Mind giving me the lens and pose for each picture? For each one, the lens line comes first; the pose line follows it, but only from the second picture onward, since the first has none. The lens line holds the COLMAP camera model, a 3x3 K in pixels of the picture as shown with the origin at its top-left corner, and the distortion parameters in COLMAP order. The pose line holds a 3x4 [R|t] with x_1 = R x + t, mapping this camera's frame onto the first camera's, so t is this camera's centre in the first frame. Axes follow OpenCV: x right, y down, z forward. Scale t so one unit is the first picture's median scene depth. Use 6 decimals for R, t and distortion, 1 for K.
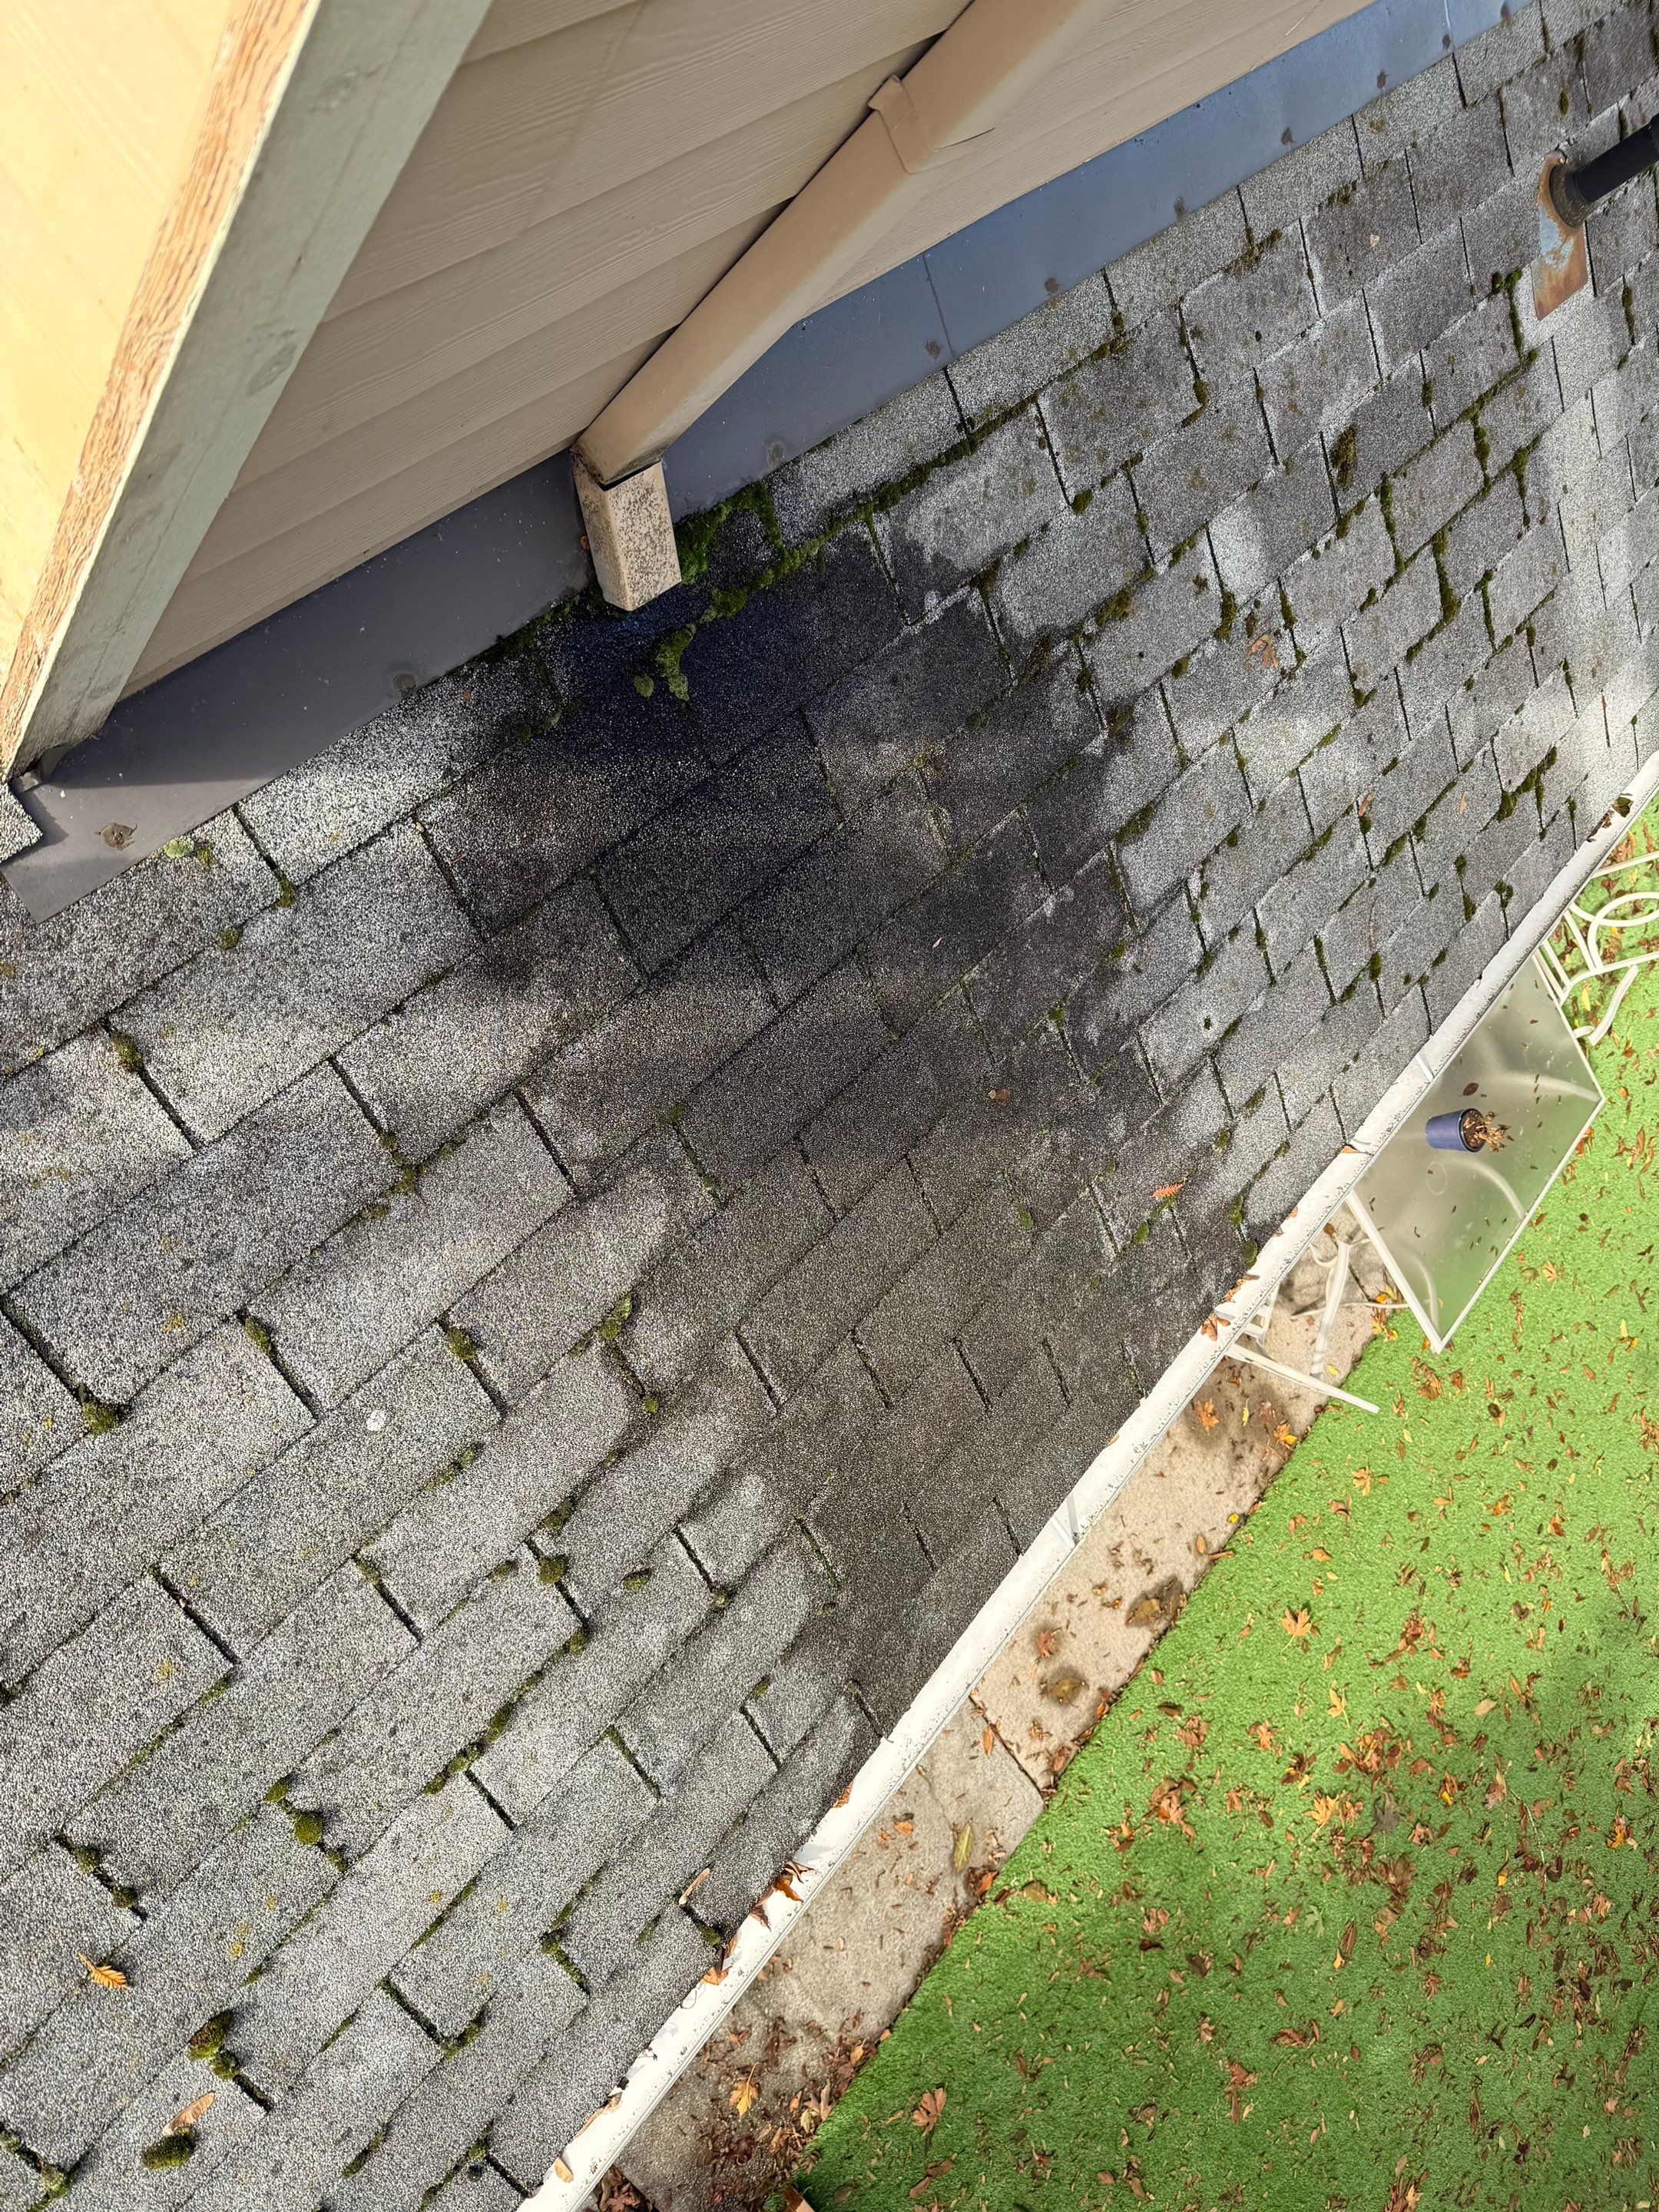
lens RADIAL K [[1569.2, 0, 811.7], [0, 1569.2, 1075.7], [0, 0, 1]] dist [0.061088, -0.035126]
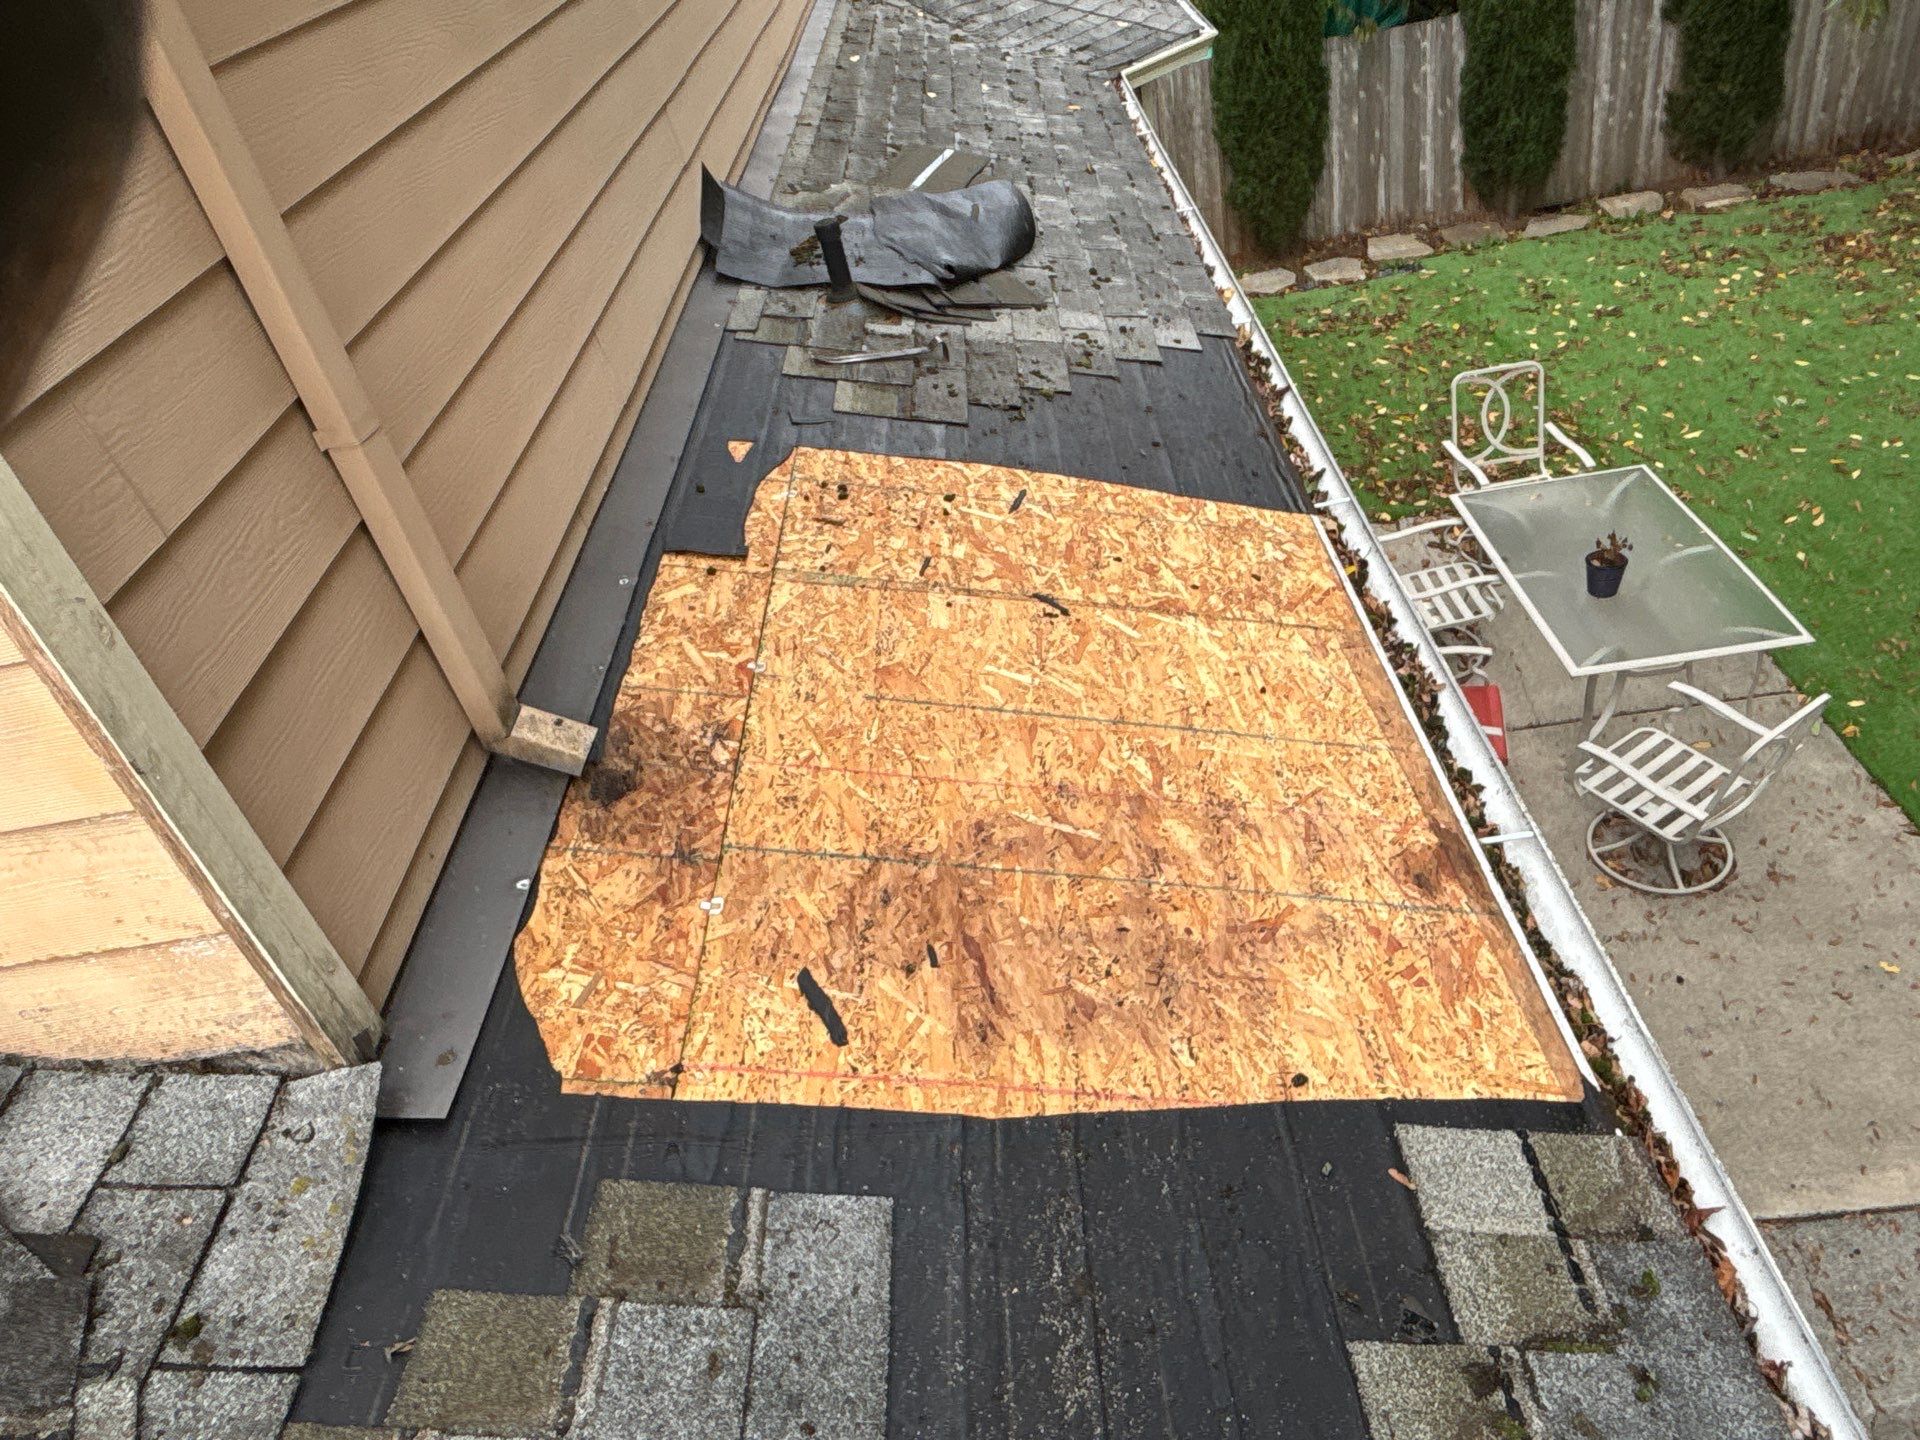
lens RADIAL K [[1325.9, 0, 961.1], [0, 1325.9, 709.0], [0, 0, 1]] dist [0.045339, -0.076238]
pose [[0.421196, -0.895362, 0.144642, -0.055166], [0.820402, 0.308123, -0.481666, 0.334118], [0.386697, 0.321540, 0.864336, 0.000599]]
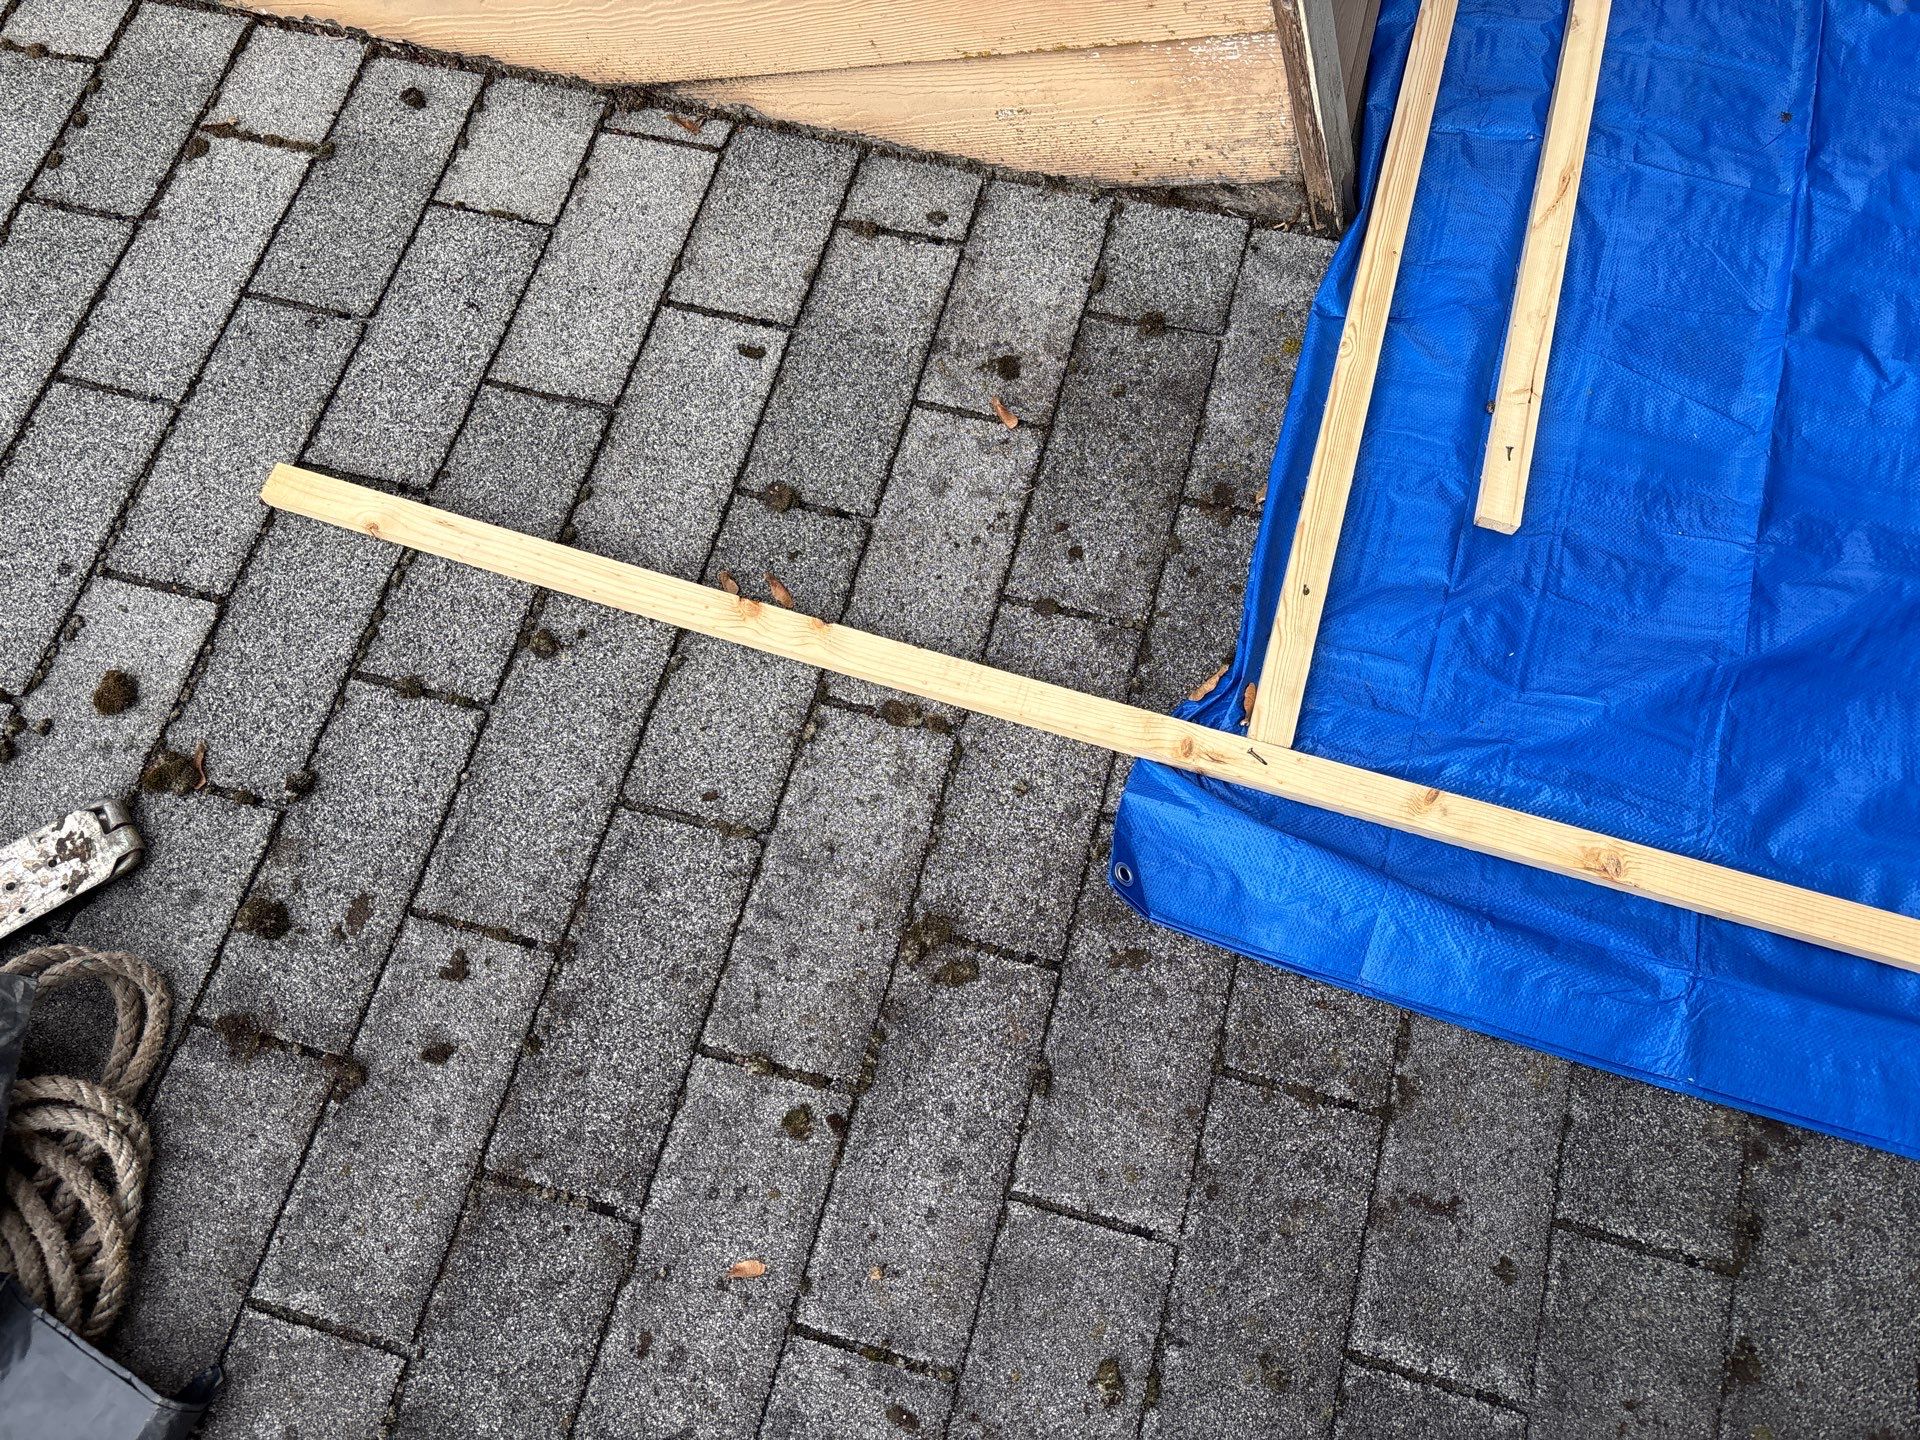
lens RADIAL K [[1466.2, 0, 973.3], [0, 1466.2, 715.6], [0, 0, 1]] dist [0.043580, -0.049333]
pose [[0.484496, -0.747039, -0.455189, -0.167401], [0.619403, 0.660391, -0.424528, 0.175542], [0.617741, -0.076263, 0.782675, -0.082390]]
